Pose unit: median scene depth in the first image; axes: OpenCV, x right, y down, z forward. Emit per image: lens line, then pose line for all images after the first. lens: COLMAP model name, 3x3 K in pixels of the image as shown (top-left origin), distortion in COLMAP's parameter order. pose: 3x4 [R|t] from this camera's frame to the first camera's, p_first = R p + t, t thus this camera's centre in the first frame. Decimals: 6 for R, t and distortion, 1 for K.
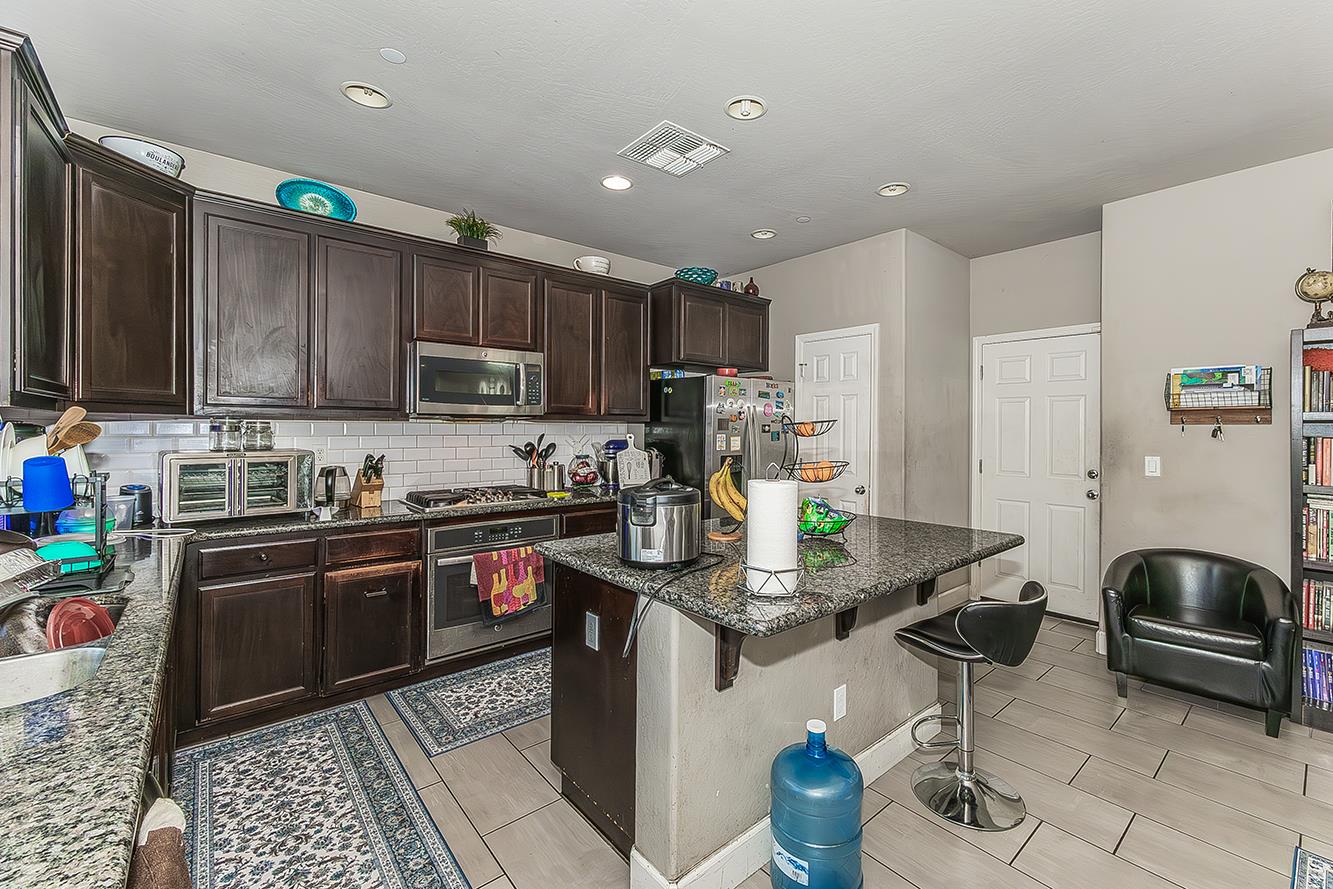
lens RADIAL K [[562.3, 0, 704.6], [0, 562.3, 428.8], [0, 0, 1]] dist [0.008835, 0.000259]
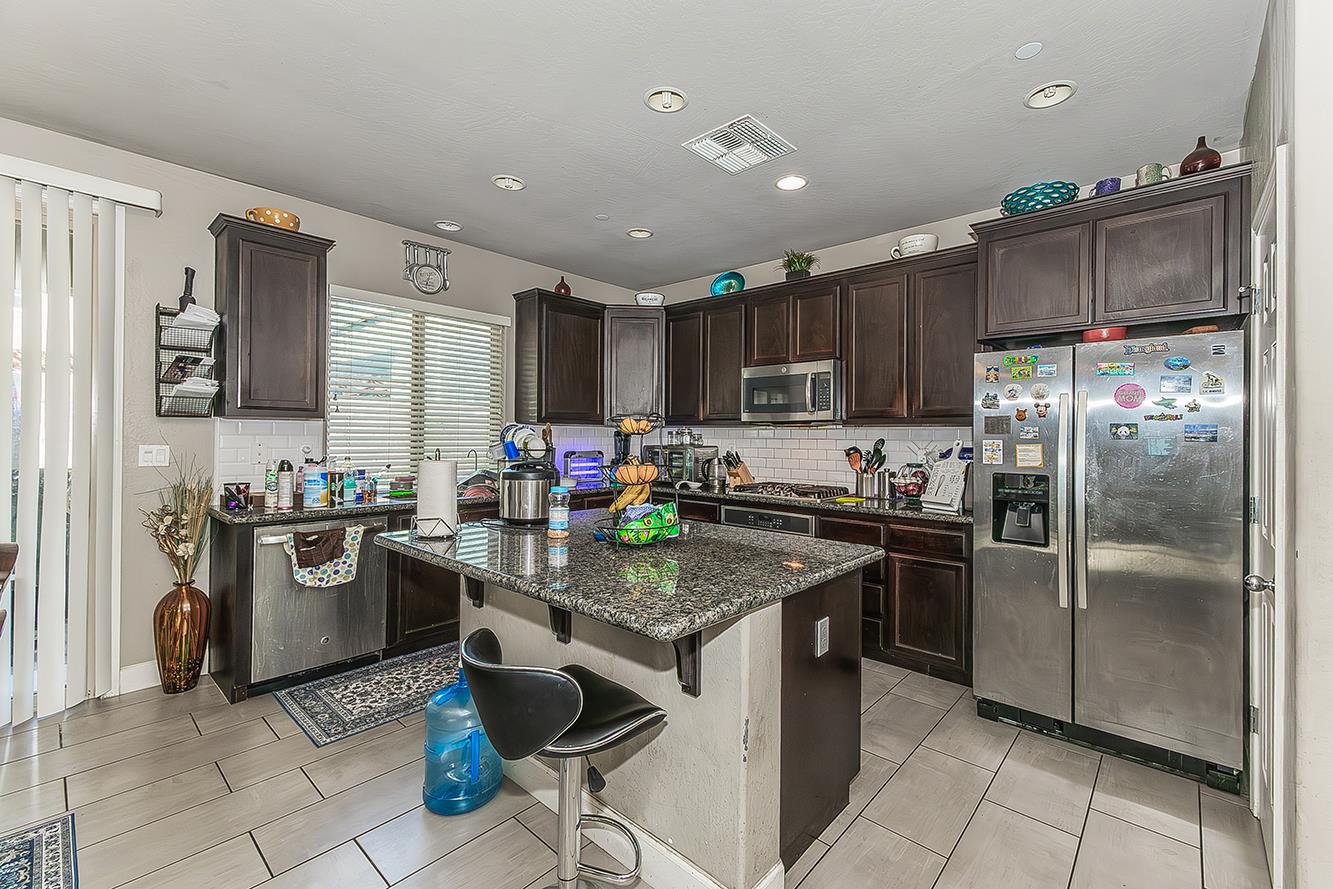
lens RADIAL K [[562.3, 0, 697.5], [0, 562.3, 434.9], [0, 0, 1]] dist [0.008835, 0.000259]
pose [[0.124575, -0.003719, -0.992203, 0.782536], [-0.007362, 0.999962, -0.004672, 0.011243], [0.992183, 0.007887, 0.124543, 0.699190]]
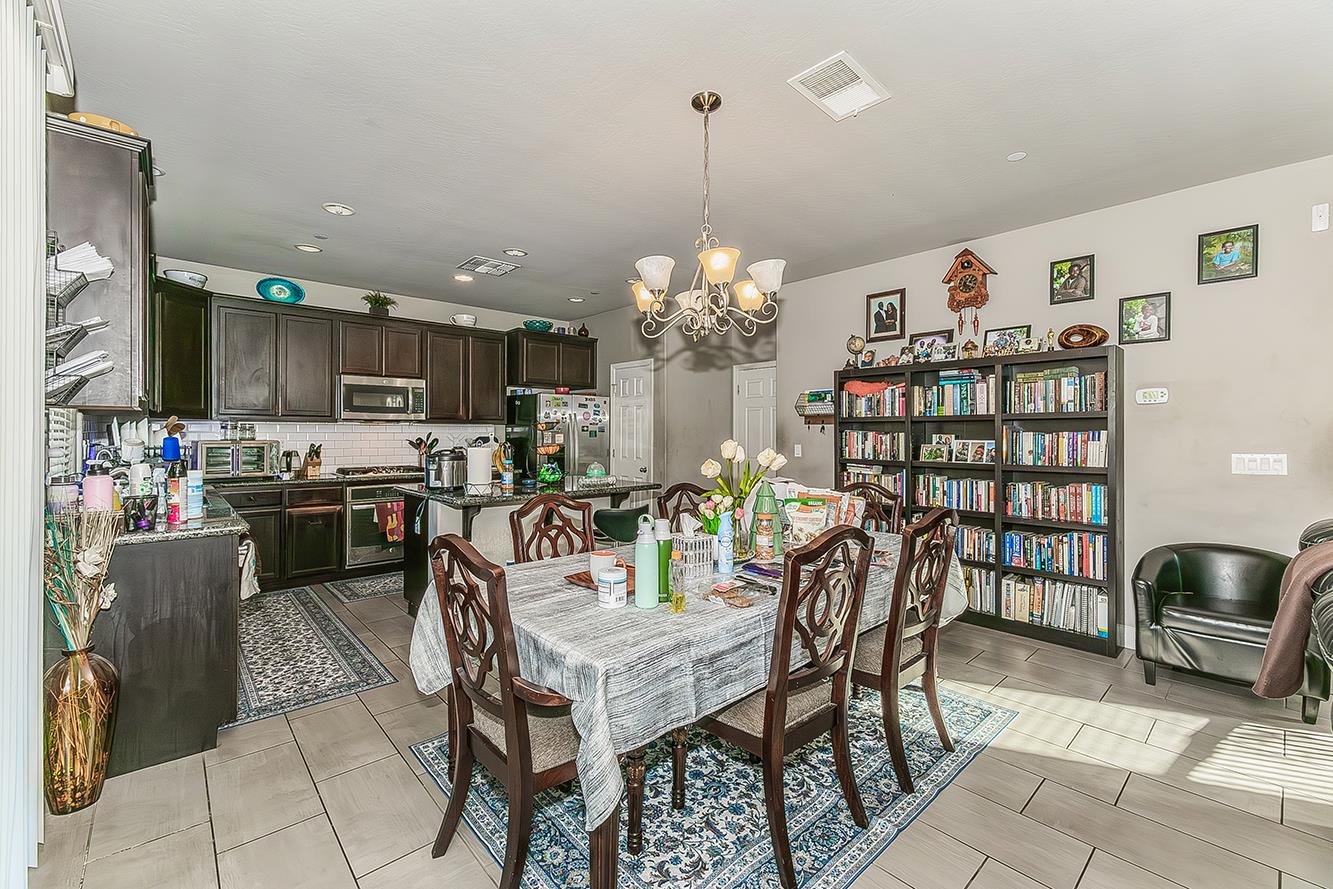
lens RADIAL K [[562.3, 0, 663.0], [0, 562.3, 434.4], [0, 0, 1]] dist [0.008835, 0.000259]
pose [[0.999998, -0.001817, 0.001219, 0.410508], [0.001817, 0.999998, -0.000159, 0.019897], [-0.001219, 0.000162, 0.999999, -0.623572]]
